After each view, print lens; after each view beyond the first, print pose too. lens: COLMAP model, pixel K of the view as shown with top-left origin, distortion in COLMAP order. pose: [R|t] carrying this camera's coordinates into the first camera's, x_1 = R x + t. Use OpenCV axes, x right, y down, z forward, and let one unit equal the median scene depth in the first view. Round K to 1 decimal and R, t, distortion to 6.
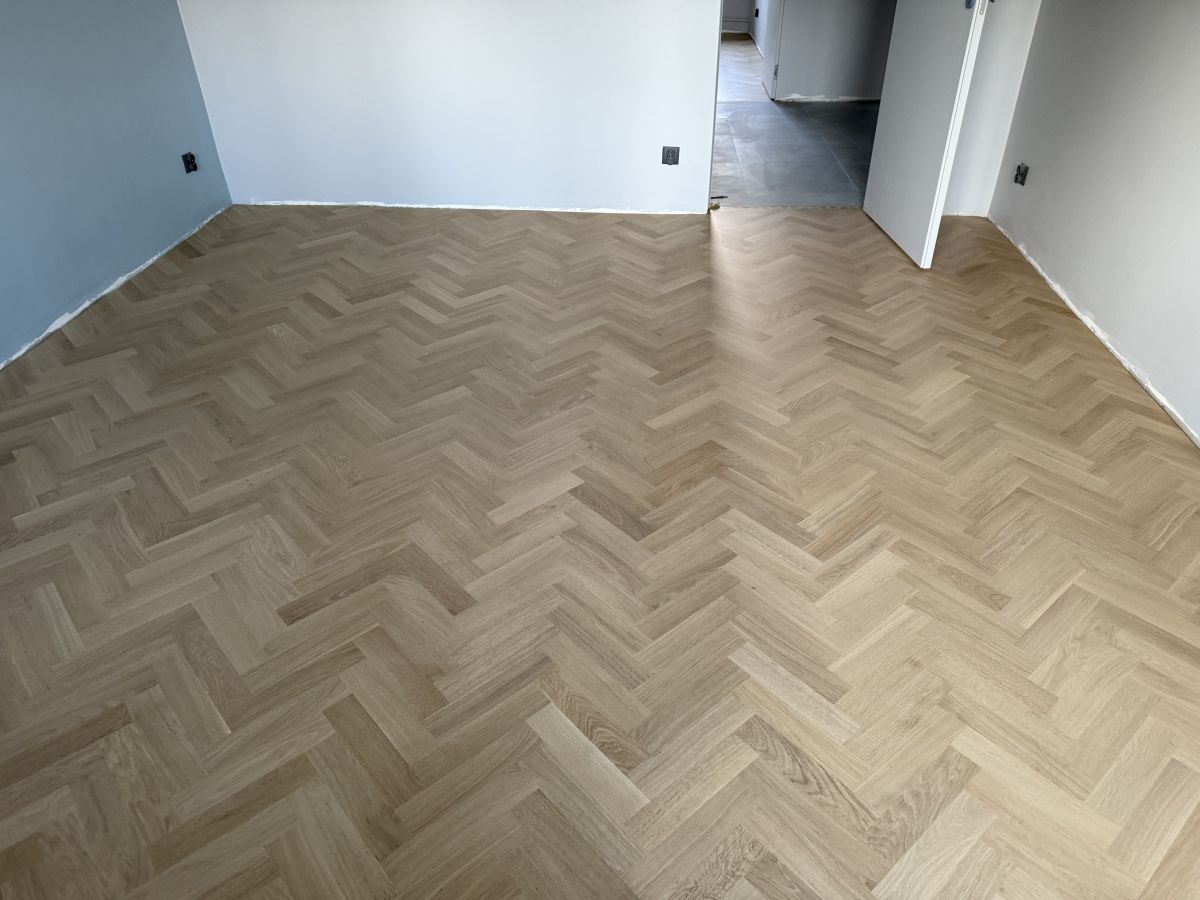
lens RADIAL K [[819.8, 0, 607.4], [0, 819.8, 472.6], [0, 0, 1]] dist [0.106740, -0.152550]
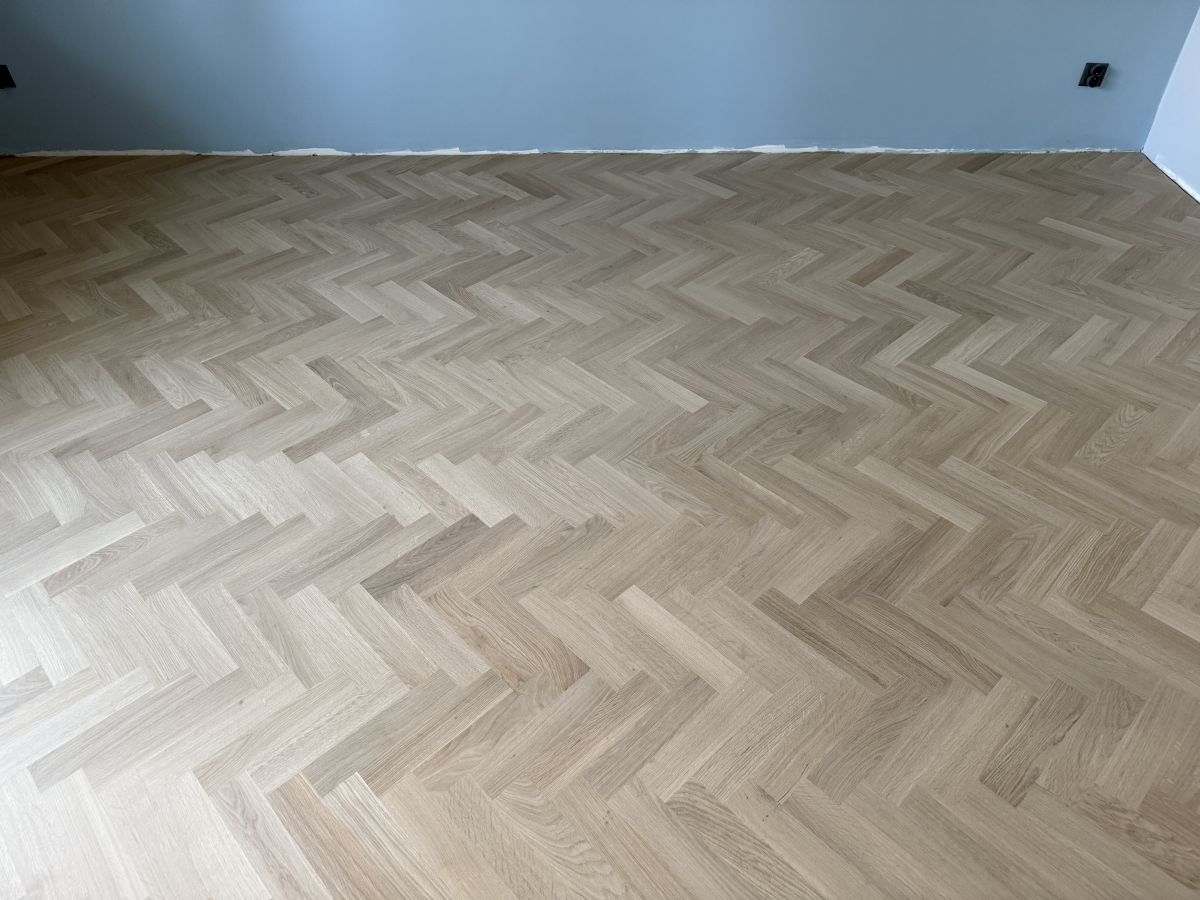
lens RADIAL K [[819.8, 0, 607.4], [0, 819.8, 472.6], [0, 0, 1]] dist [0.106740, -0.152550]
pose [[0.046490, 0.685297, -0.726778, 0.448125], [-0.568702, 0.616302, 0.544748, -0.448388], [0.821229, 0.387995, 0.418382, 0.635664]]
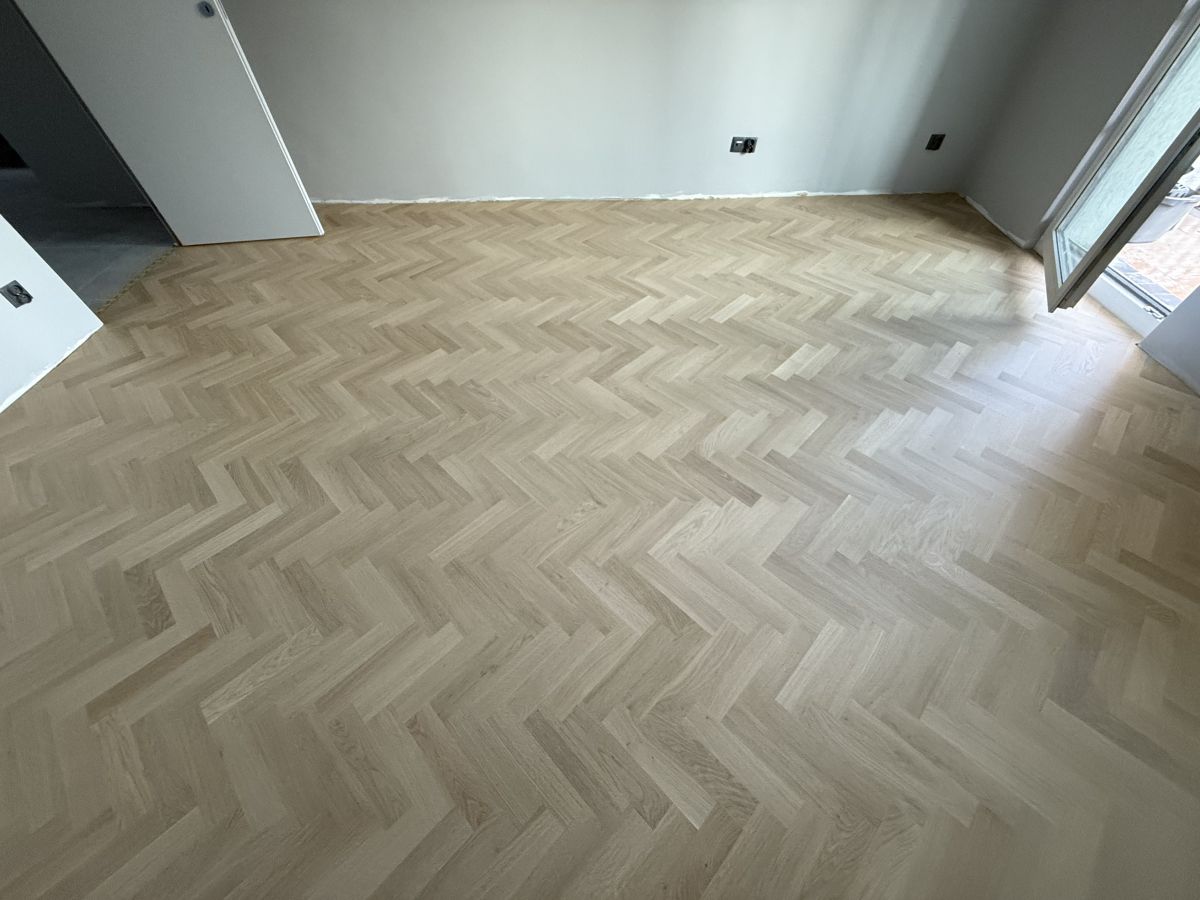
lens RADIAL K [[471.9, 0, 600.0], [0, 471.9, 450.0], [0, 0, 1]] dist [-0.001239, 0.000059]
pose [[-0.071070, -0.753750, 0.653307, -0.591604], [0.587271, 0.497793, 0.638213, -0.390793], [-0.806264, 0.429025, 0.407277, 0.594053]]
